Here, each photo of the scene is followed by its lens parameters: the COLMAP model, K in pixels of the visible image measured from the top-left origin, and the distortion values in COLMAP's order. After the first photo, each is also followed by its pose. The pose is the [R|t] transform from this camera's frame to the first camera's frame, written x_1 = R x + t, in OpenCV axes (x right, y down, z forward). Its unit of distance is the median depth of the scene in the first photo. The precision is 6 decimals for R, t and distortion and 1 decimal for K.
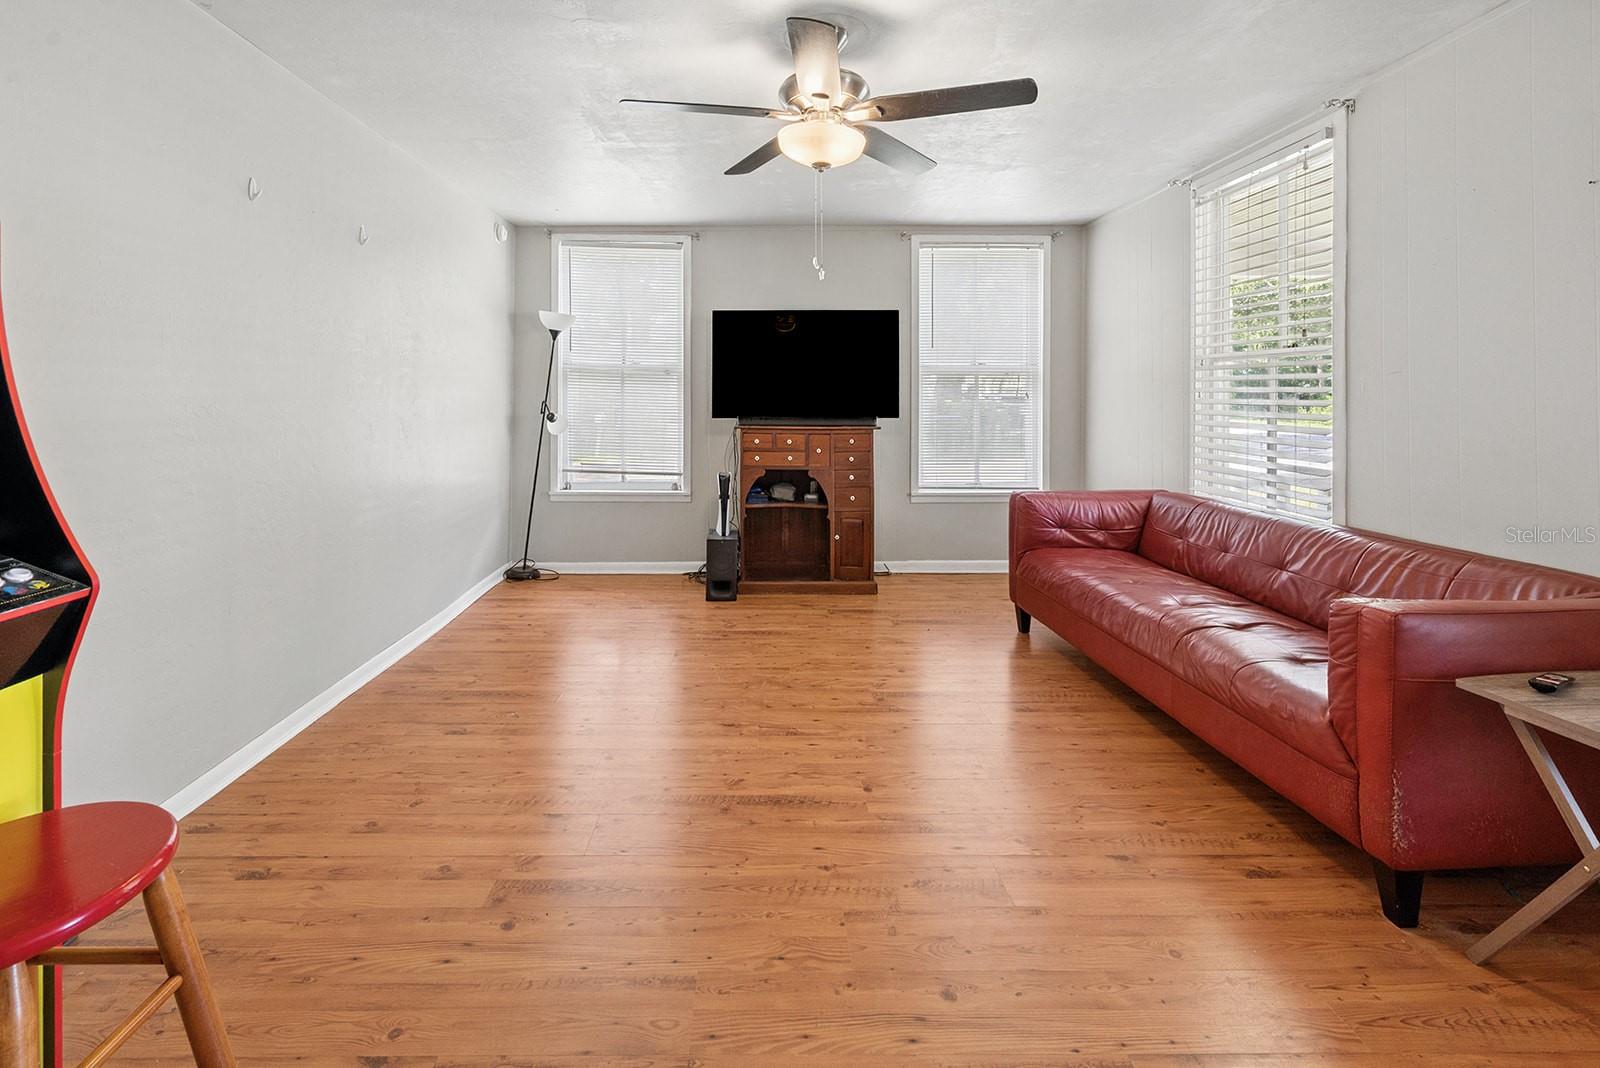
lens RADIAL K [[722.2, 0, 829.4], [0, 722.2, 403.1], [0, 0, 1]] dist [-0.001040, 0.000080]
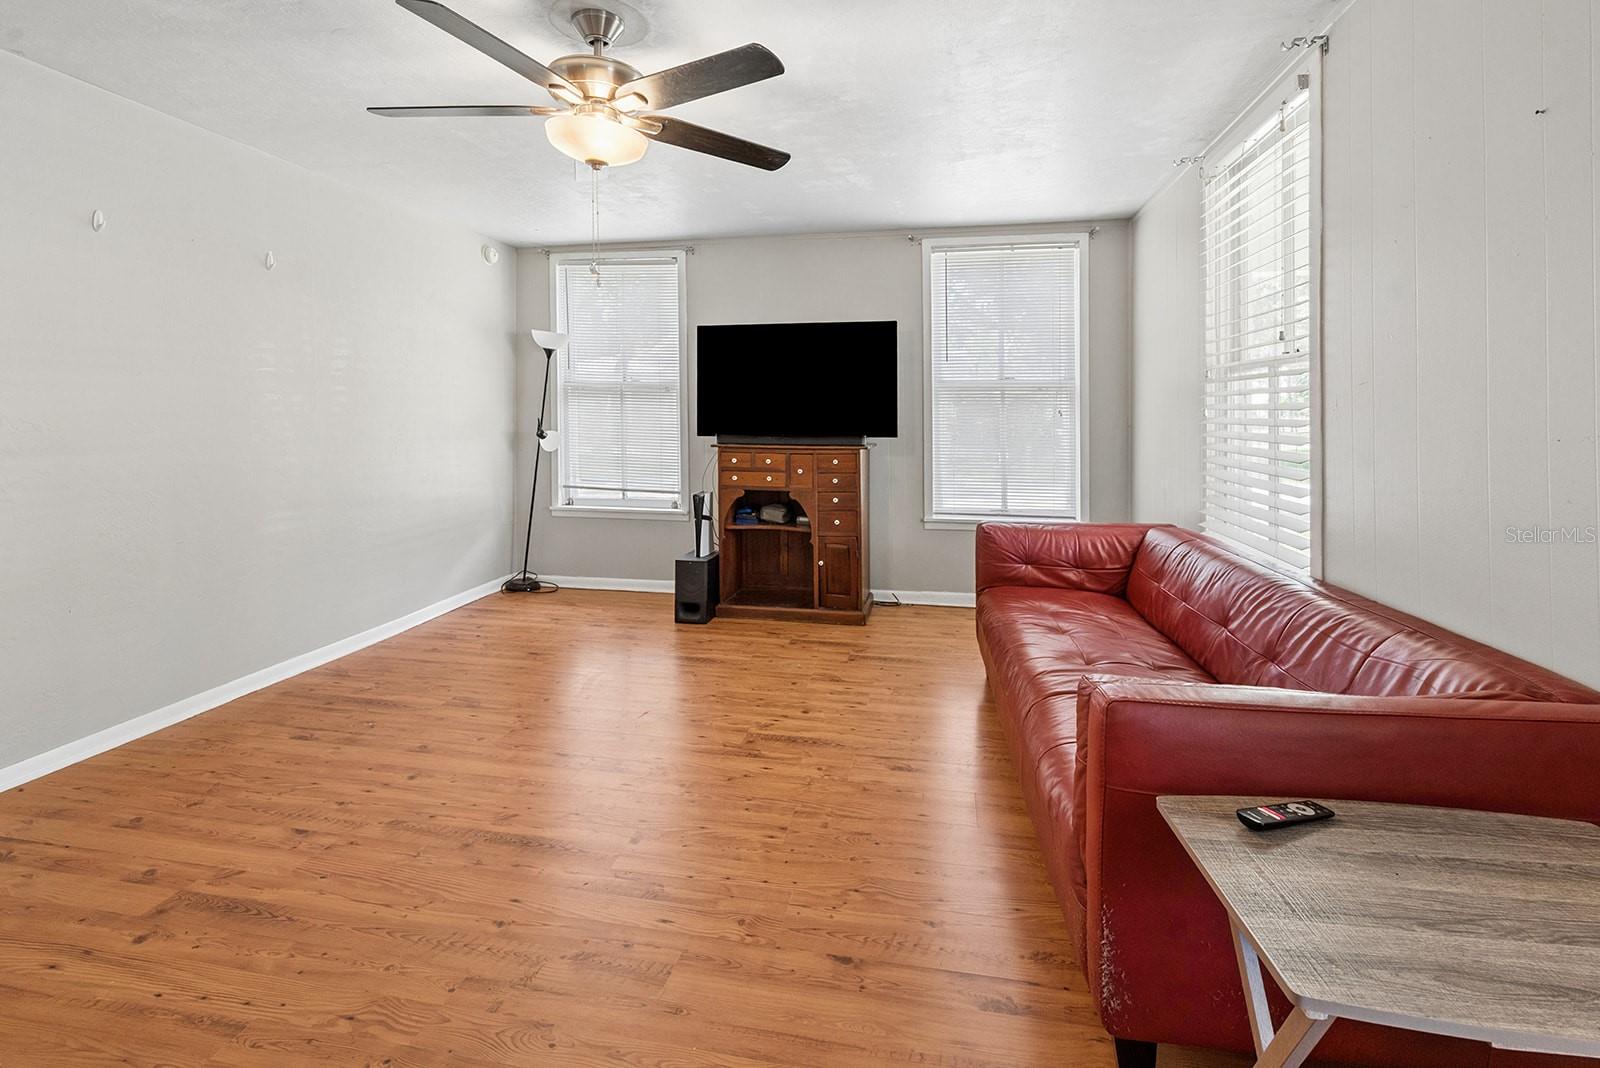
lens RADIAL K [[730.9, 0, 880.9], [0, 730.9, 430.3], [0, 0, 1]] dist [-0.001901, -0.000167]
pose [[0.979287, 0.005475, -0.202403, 0.286964], [-0.002995, 0.999917, 0.012557, -0.000105], [0.202455, -0.011691, 0.979222, 0.083632]]
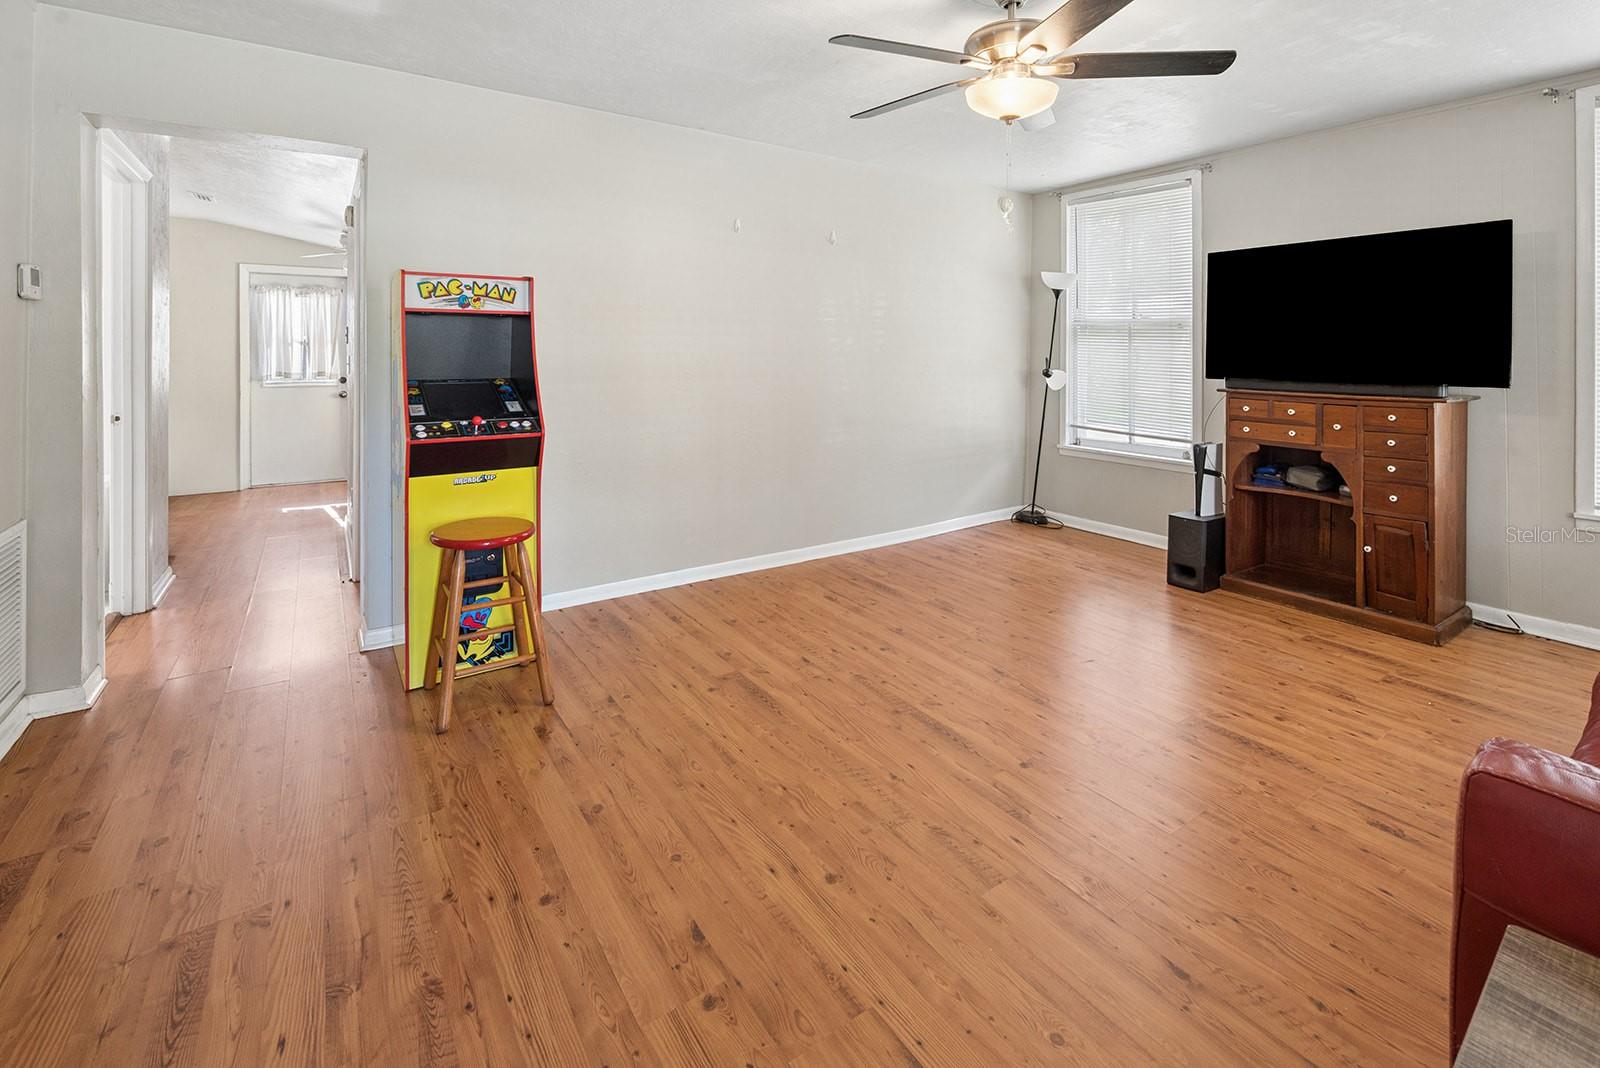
lens RADIAL K [[789.2, 0, 800.0], [0, 789.2, 366.8], [0, 0, 1]] dist [-0.000761, -0.001023]
pose [[0.494663, 0.017458, -0.868910, 0.422264], [-0.010973, 0.999844, 0.013842, -0.001071], [0.869016, 0.002688, 0.494777, 0.118738]]
